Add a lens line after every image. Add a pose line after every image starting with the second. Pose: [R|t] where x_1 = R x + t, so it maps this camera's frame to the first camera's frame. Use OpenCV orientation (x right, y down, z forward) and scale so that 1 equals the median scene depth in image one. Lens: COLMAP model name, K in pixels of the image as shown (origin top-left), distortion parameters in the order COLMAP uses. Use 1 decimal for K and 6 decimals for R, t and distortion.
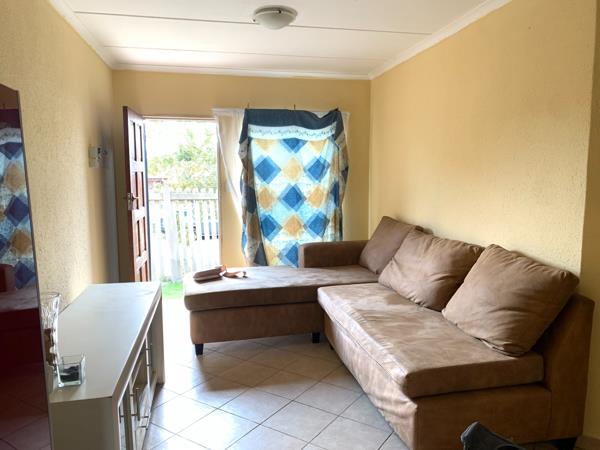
lens RADIAL K [[474.5, 0, 307.7], [0, 474.5, 224.9], [0, 0, 1]] dist [0.041020, -0.006175]
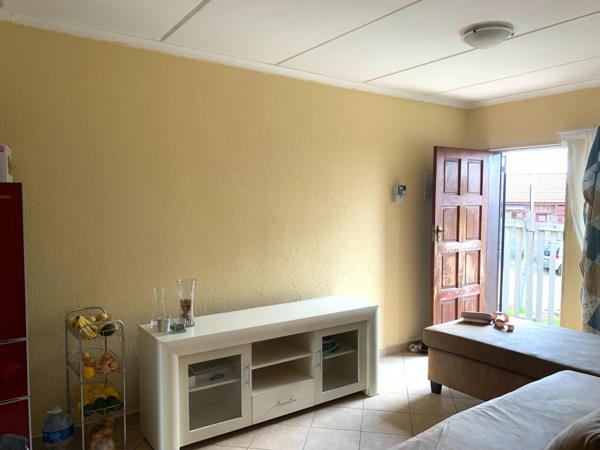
lens RADIAL K [[474.5, 0, 307.7], [0, 474.5, 224.9], [0, 0, 1]] dist [0.041020, -0.006175]
pose [[0.394247, 0.050939, -0.917592, 0.407760], [-0.107501, 0.994164, 0.009002, -0.038166], [0.912695, 0.095093, 0.397422, 0.258659]]
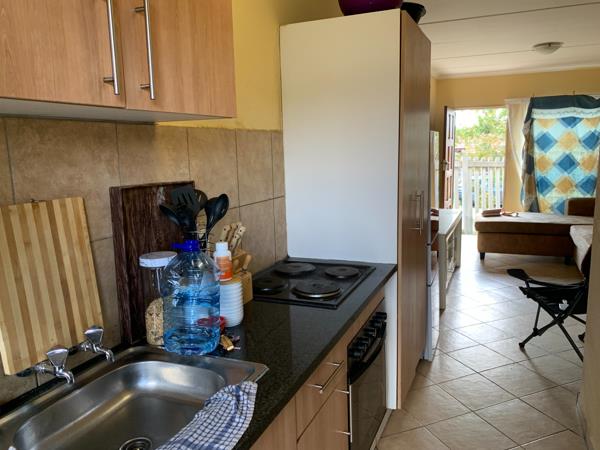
lens RADIAL K [[474.5, 0, 307.7], [0, 474.5, 224.9], [0, 0, 1]] dist [0.041020, -0.006175]
pose [[0.825491, 0.077778, -0.559031, 0.134995], [-0.042581, 0.996219, 0.075727, 0.041936], [0.562808, -0.038708, 0.825681, -0.497627]]
